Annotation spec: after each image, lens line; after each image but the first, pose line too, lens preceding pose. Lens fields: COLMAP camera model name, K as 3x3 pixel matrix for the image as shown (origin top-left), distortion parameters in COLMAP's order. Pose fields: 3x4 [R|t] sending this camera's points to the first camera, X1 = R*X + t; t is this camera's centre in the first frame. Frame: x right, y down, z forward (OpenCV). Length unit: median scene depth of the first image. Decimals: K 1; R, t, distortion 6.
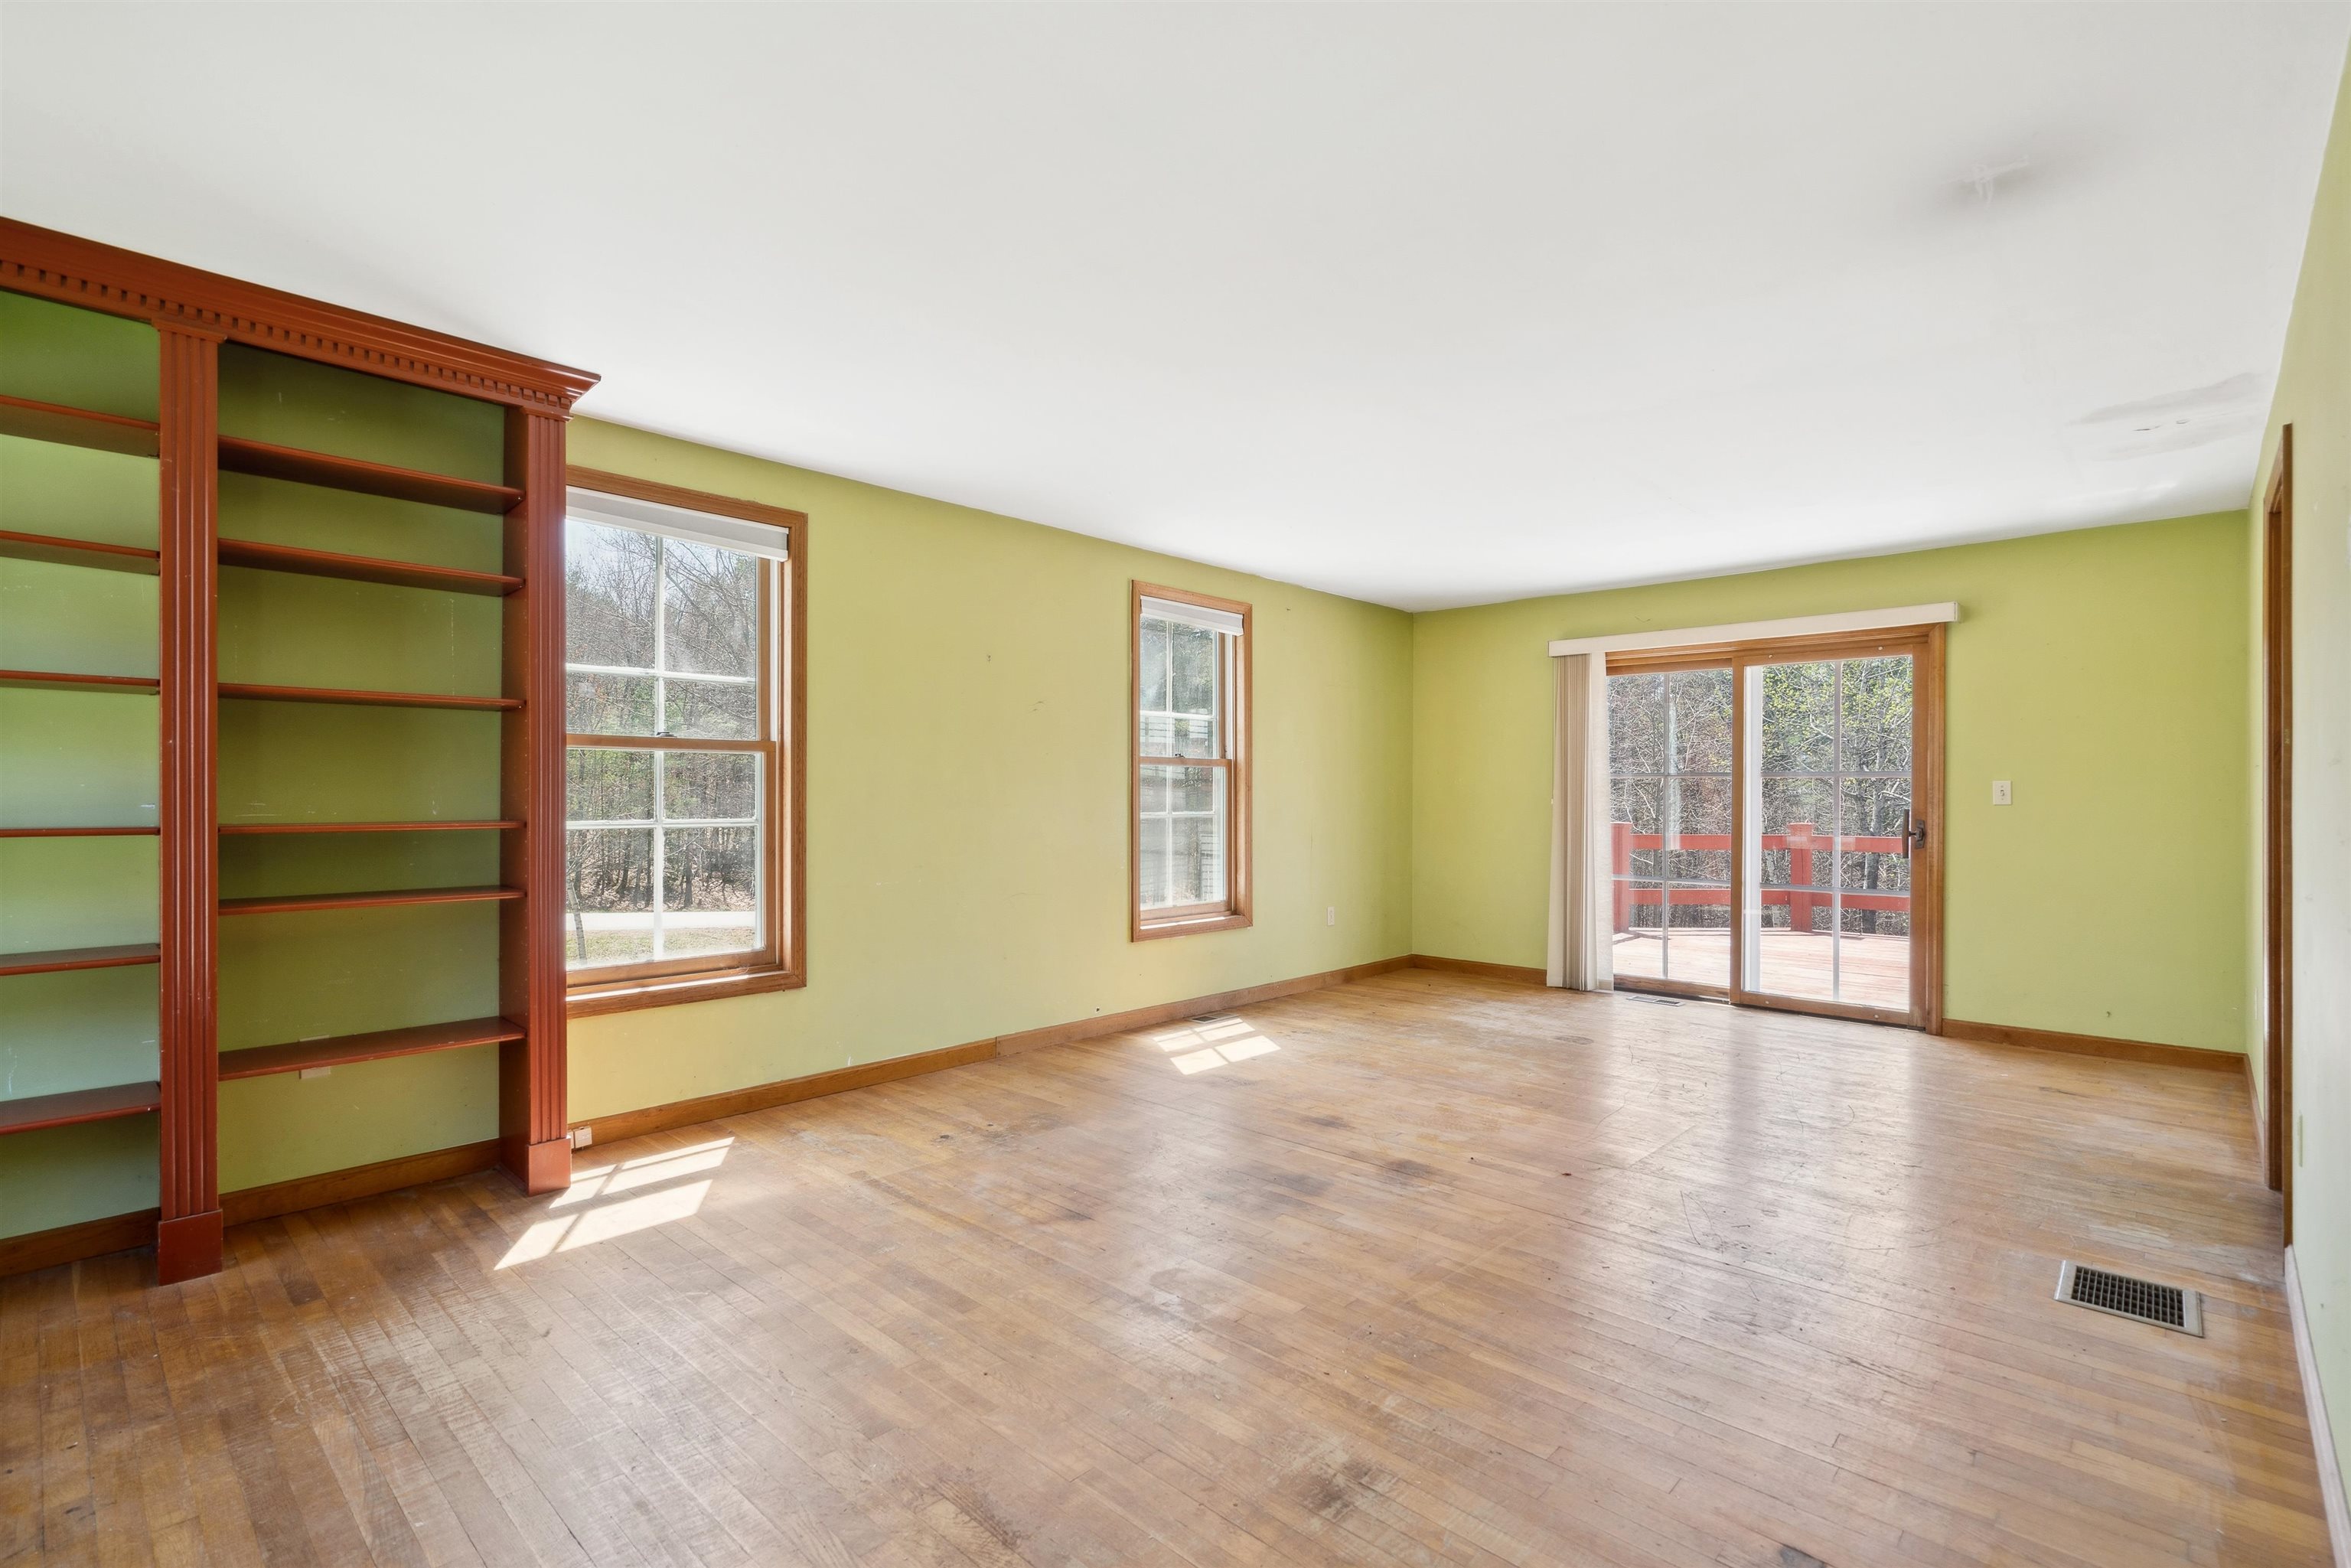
lens RADIAL K [[1098.4, 0, 1173.1], [0, 1098.4, 796.9], [0, 0, 1]] dist [-0.001081, 0.000335]
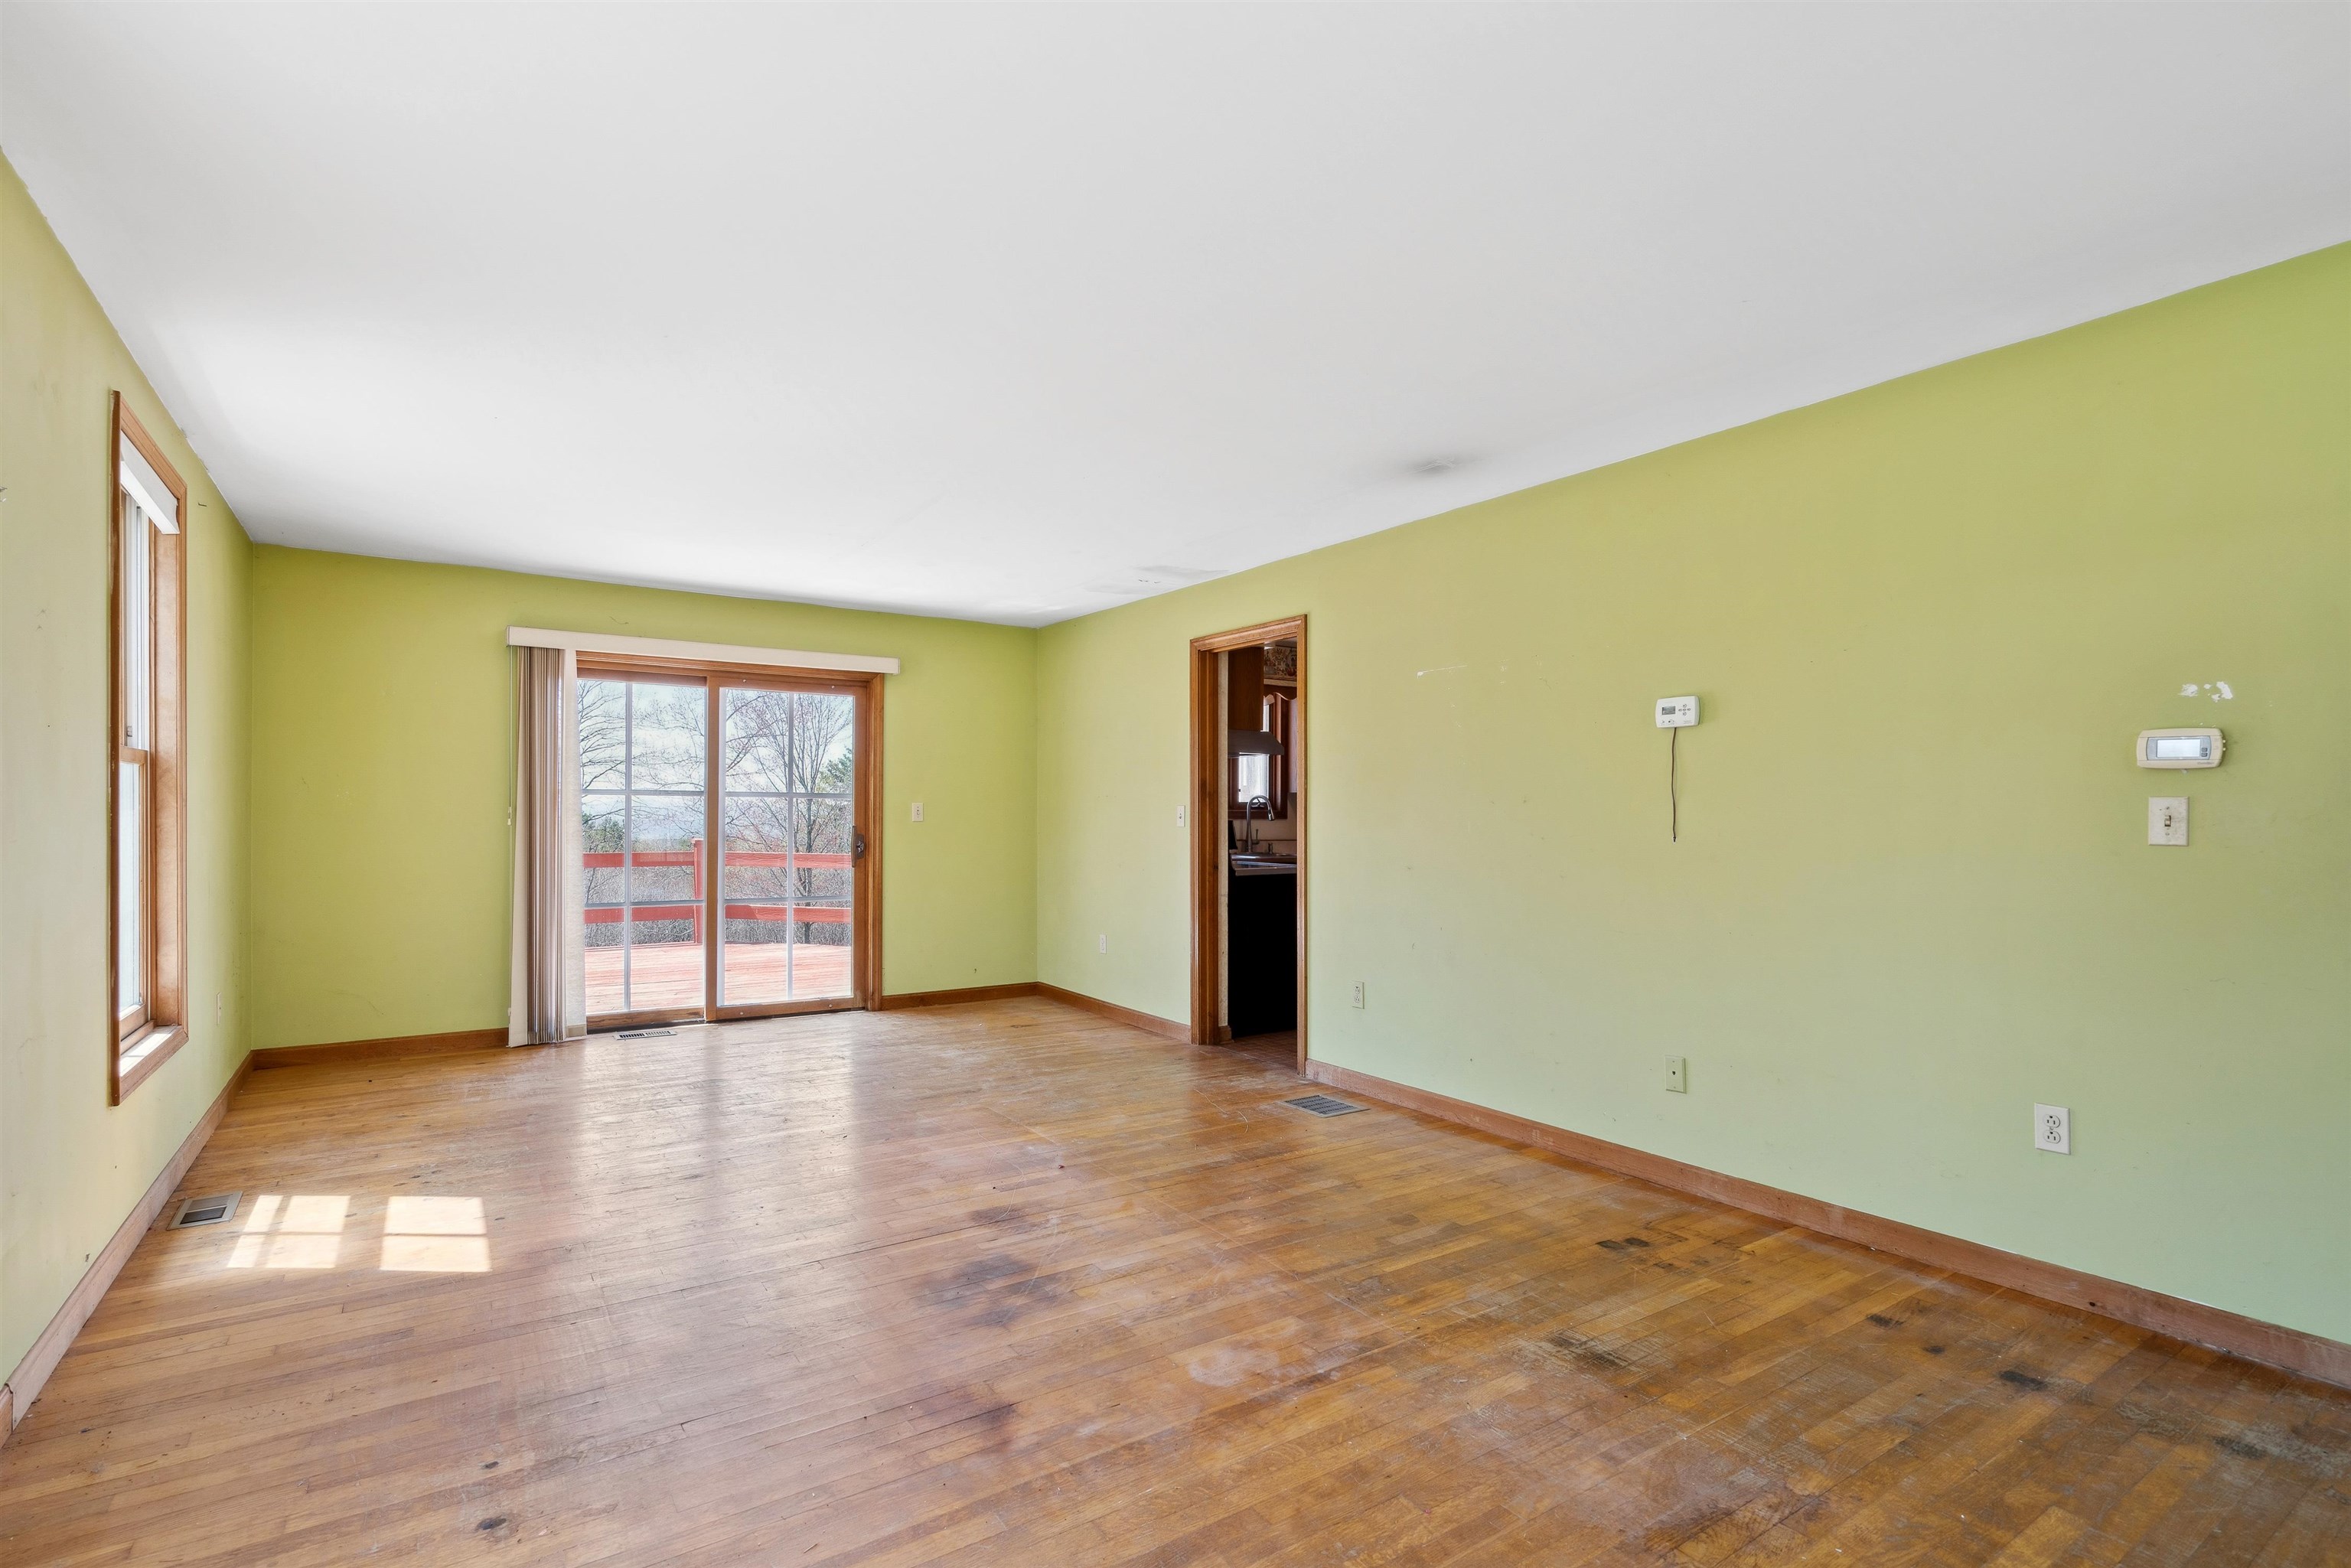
lens RADIAL K [[1098.4, 0, 1173.1], [0, 1098.4, 796.9], [0, 0, 1]] dist [-0.001081, 0.000335]
pose [[0.216911, 0.014790, 0.976079, -0.433884], [-0.001914, 0.999890, -0.014725, -0.003196], [-0.976190, 0.001326, 0.216915, 0.420473]]
